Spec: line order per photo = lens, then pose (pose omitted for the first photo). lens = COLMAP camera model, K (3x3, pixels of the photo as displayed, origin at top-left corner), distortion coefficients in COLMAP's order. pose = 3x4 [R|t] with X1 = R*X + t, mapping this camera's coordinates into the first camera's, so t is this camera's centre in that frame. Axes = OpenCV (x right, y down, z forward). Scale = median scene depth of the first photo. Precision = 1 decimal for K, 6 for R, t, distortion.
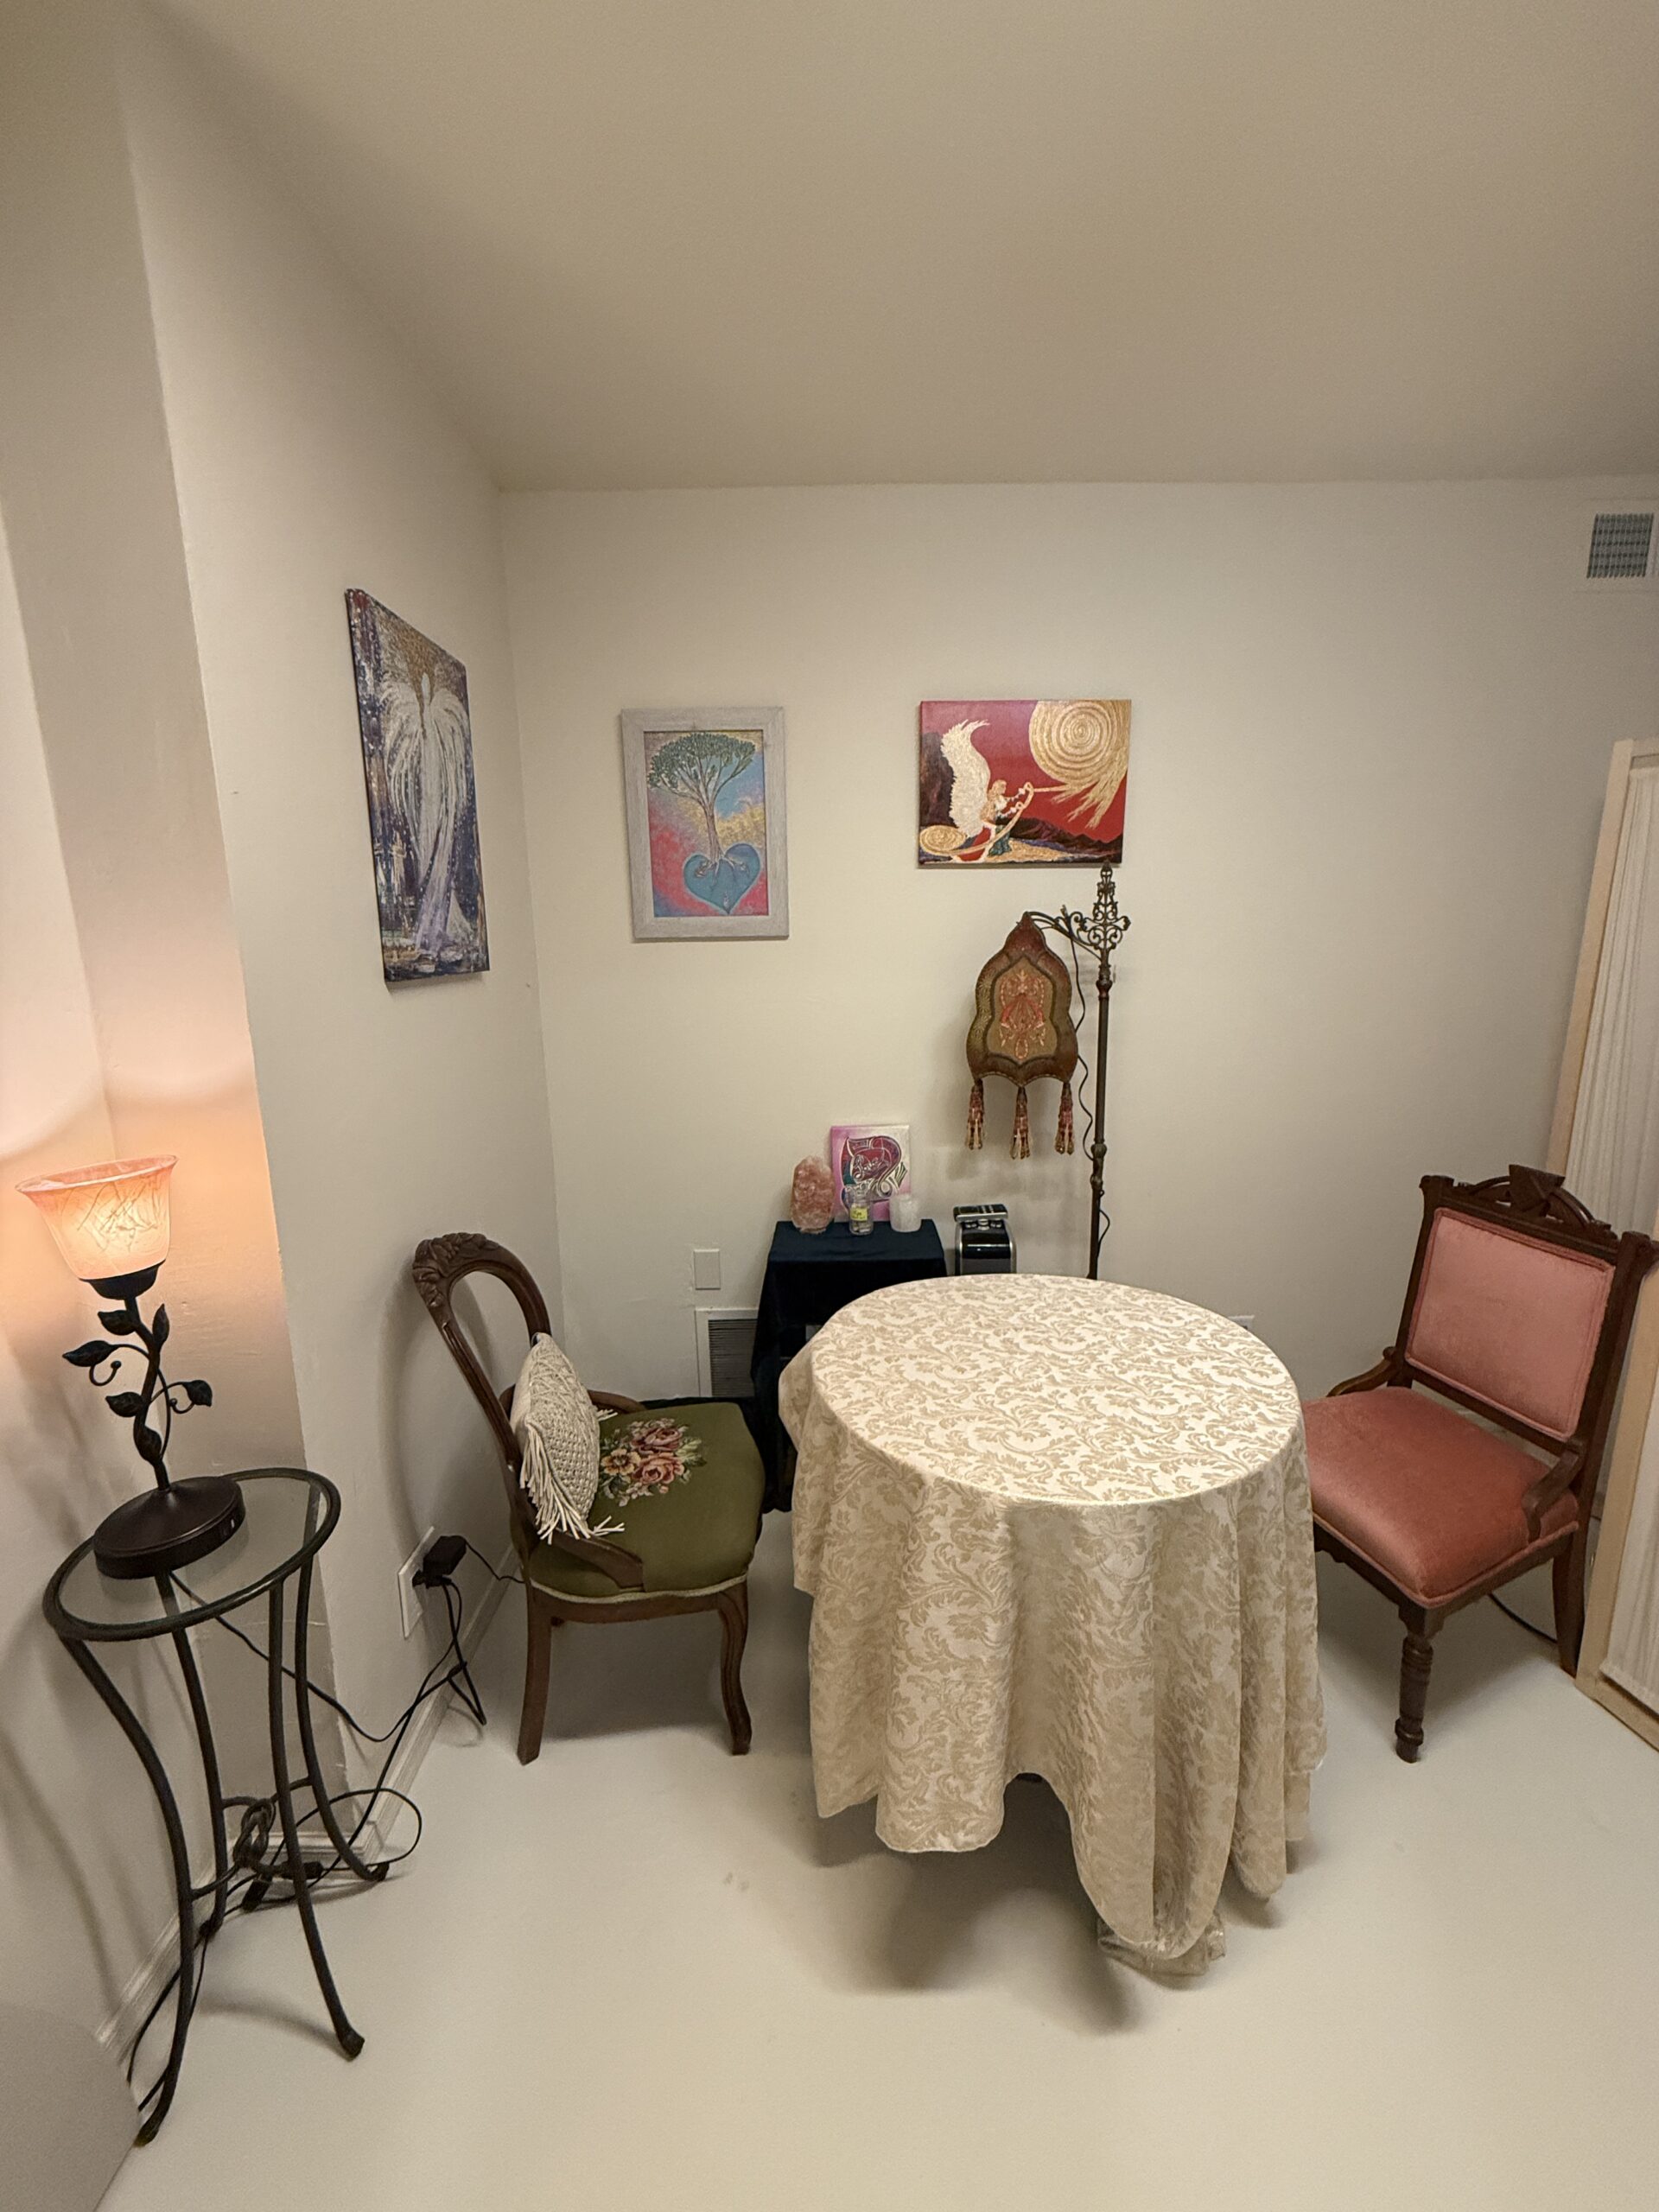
lens RADIAL K [[877.2, 0, 830.0], [0, 877.2, 1100.9], [0, 0, 1]] dist [0.000464, 0.000060]
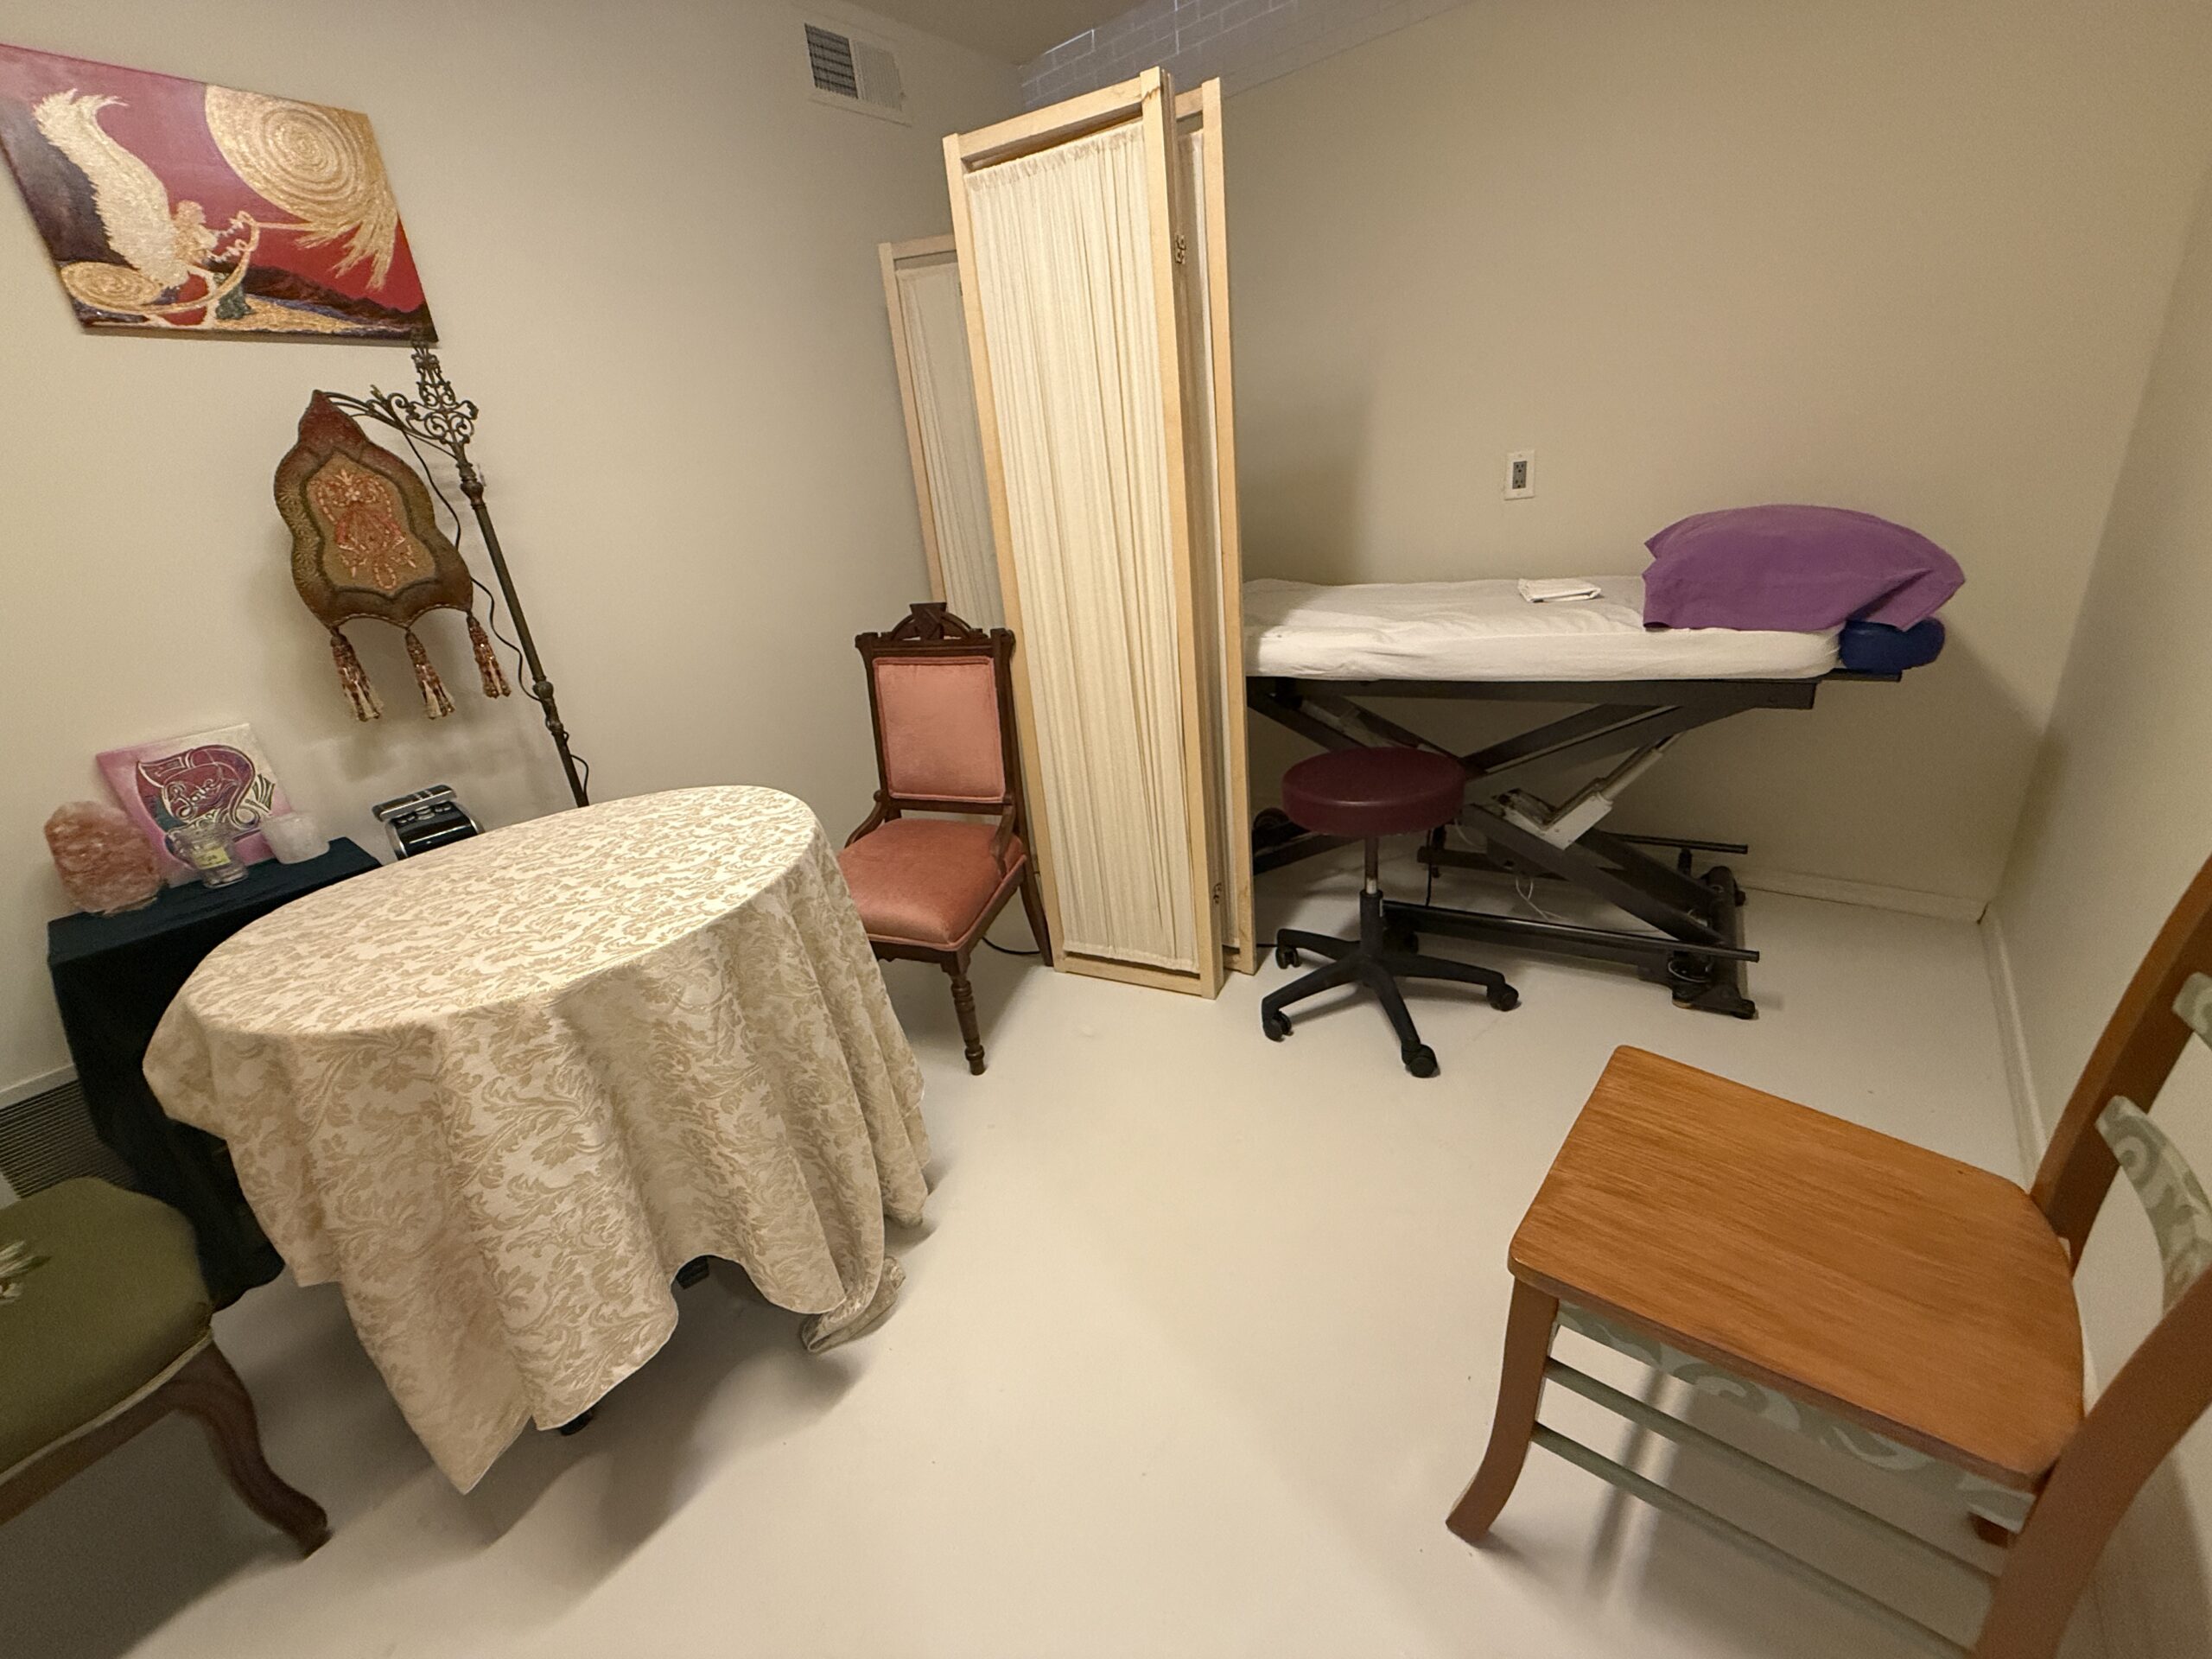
lens RADIAL K [[884.3, 0, 1095.0], [0, 884.3, 827.2], [0, 0, 1]] dist [0.002143, -0.000624]
pose [[0.632741, -0.330201, 0.700433, -0.010760], [0.241789, 0.943549, 0.226391, 0.162516], [-0.735648, 0.026110, 0.676861, 0.007879]]
